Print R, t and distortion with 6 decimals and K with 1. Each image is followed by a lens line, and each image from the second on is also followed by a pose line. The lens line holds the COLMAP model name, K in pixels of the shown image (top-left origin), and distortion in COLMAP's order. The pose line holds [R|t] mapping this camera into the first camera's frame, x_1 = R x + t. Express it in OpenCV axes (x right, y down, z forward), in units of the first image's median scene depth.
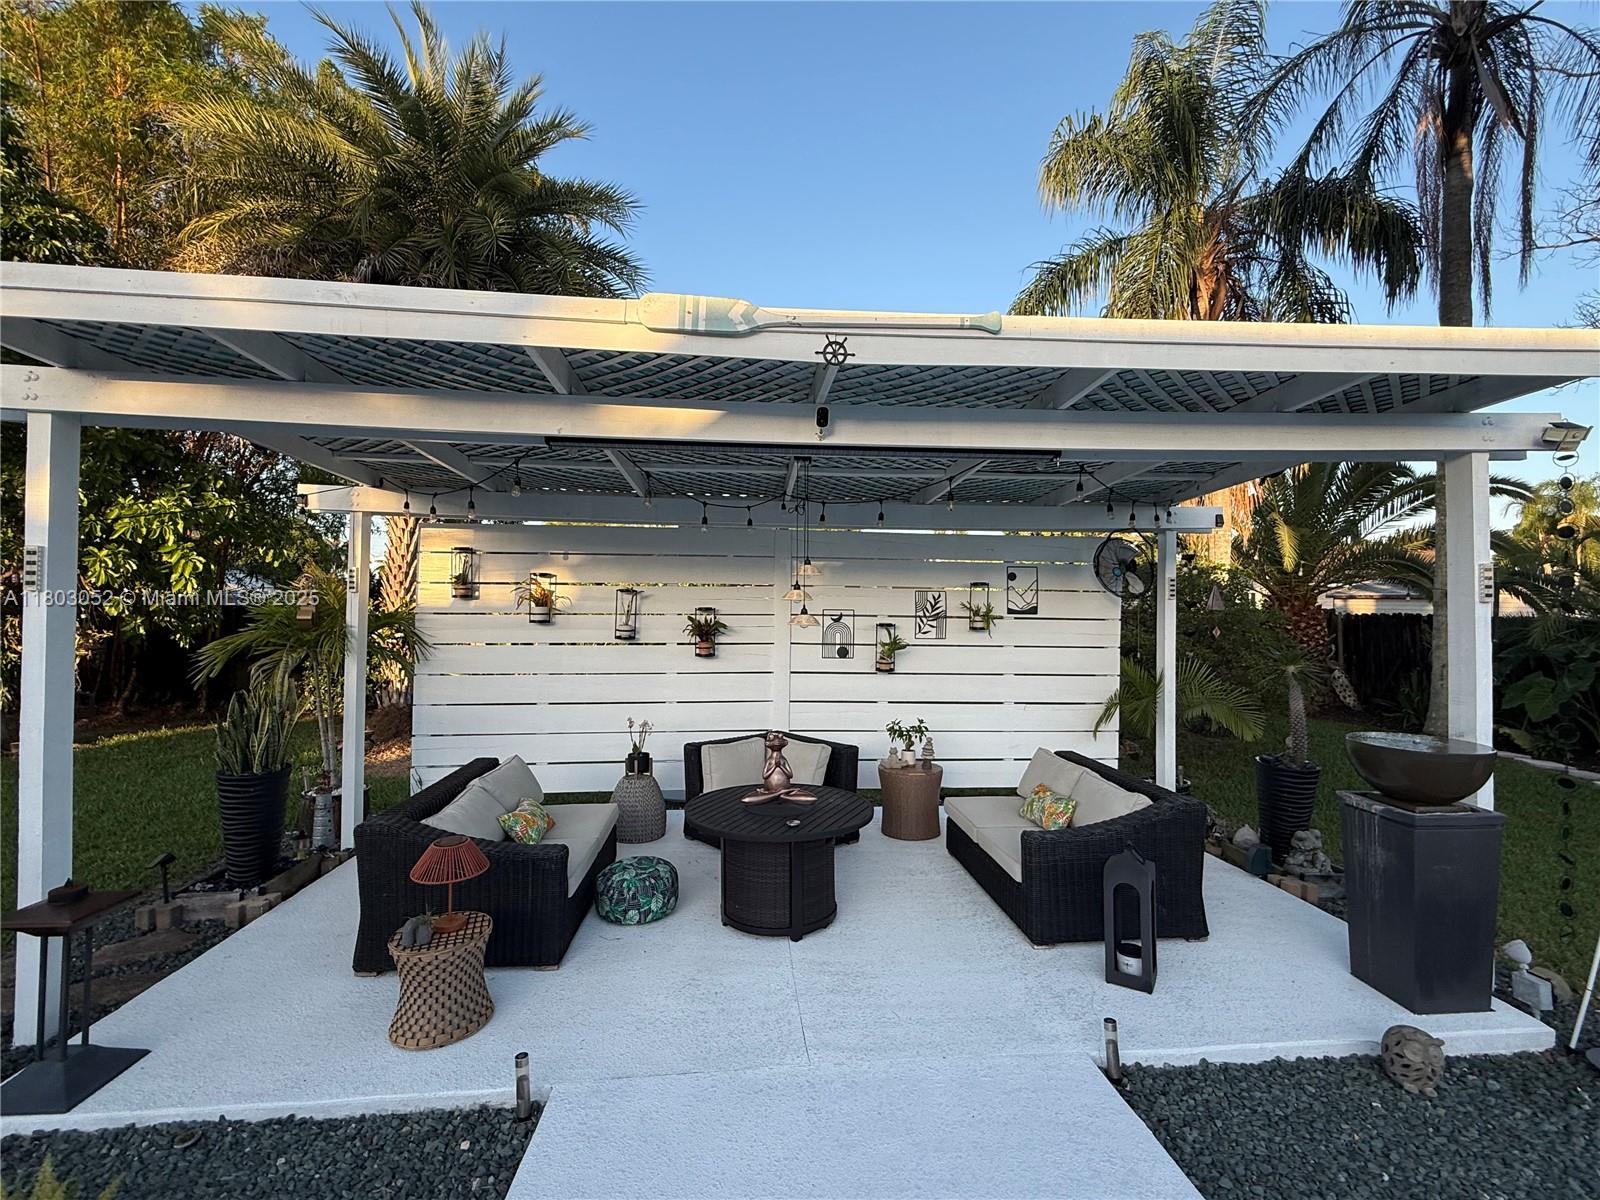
lens RADIAL K [[714.2, 0, 796.6], [0, 714.2, 606.3], [0, 0, 1]] dist [-0.000686, -0.000114]
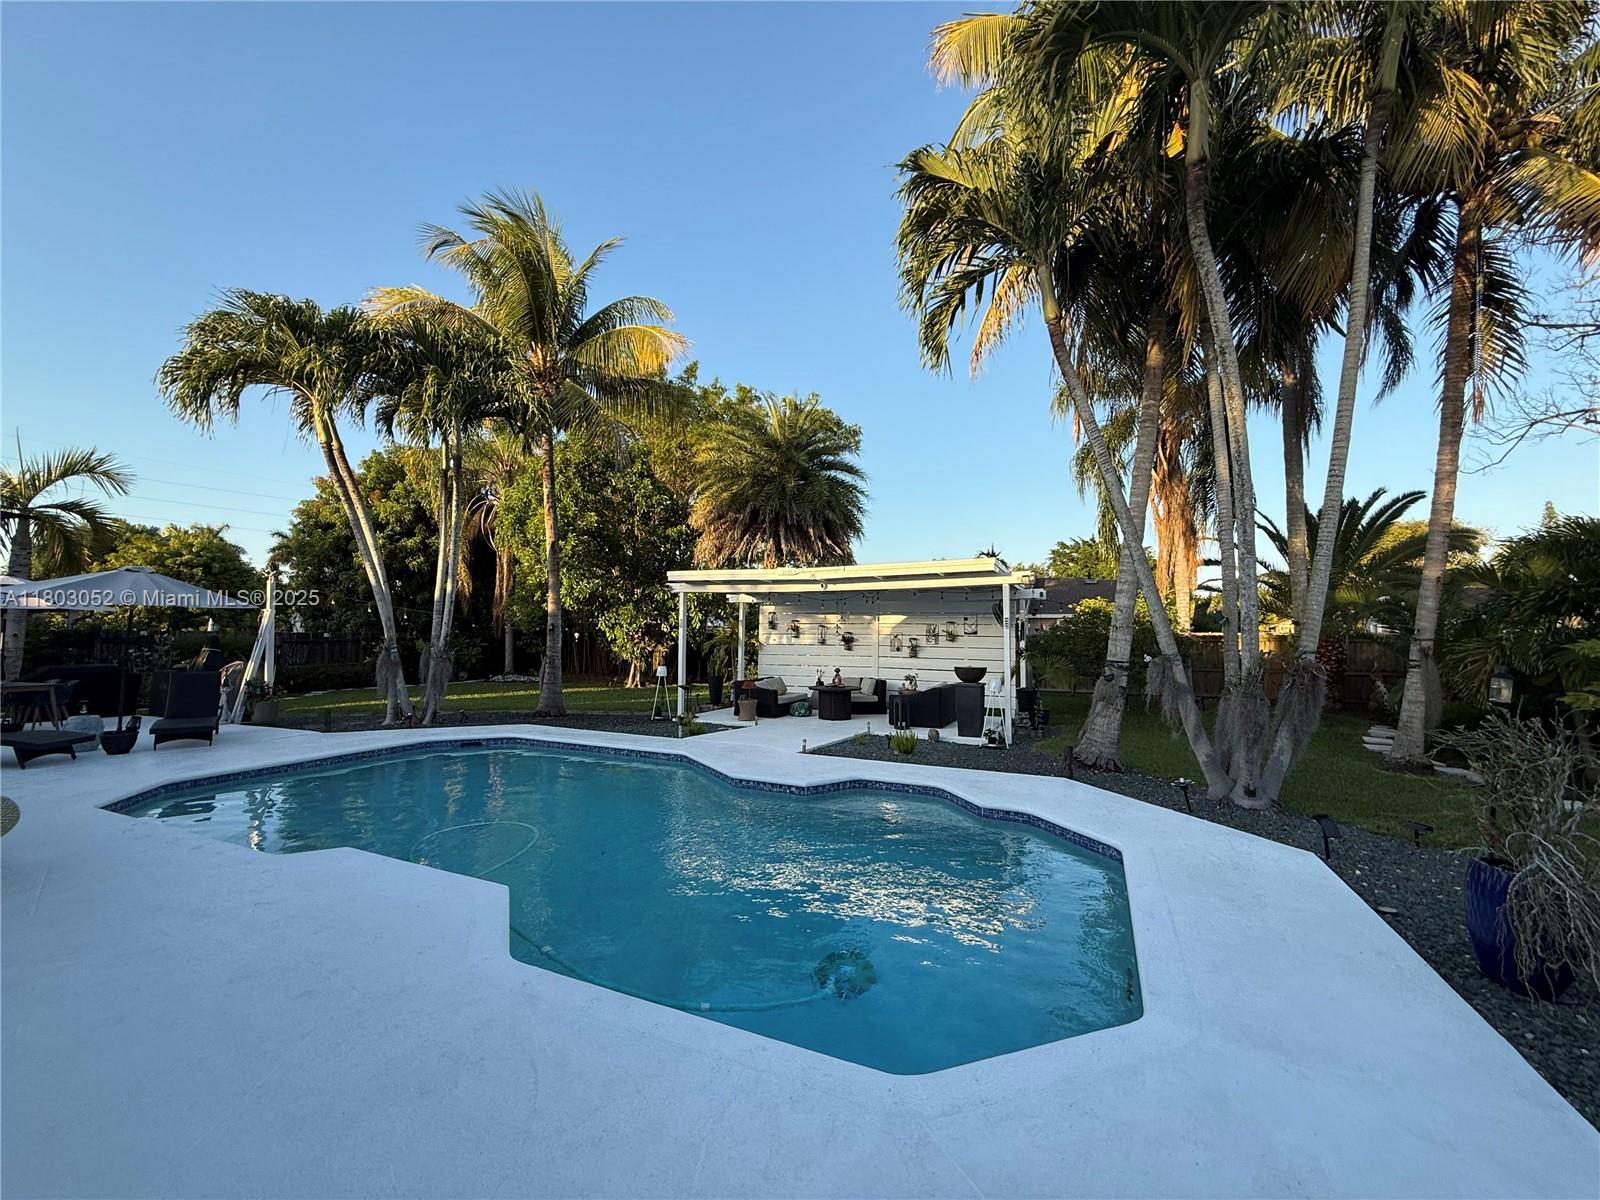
lens RADIAL K [[638.9, 0, 803.2], [0, 638.9, 598.8], [0, 0, 1]] dist [0.000196, -0.000576]
pose [[0.868409, -0.025899, -0.495172, 0.909162], [-0.004351, 0.998199, -0.059838, 0.021888], [0.495829, 0.054118, 0.866732, -1.177085]]
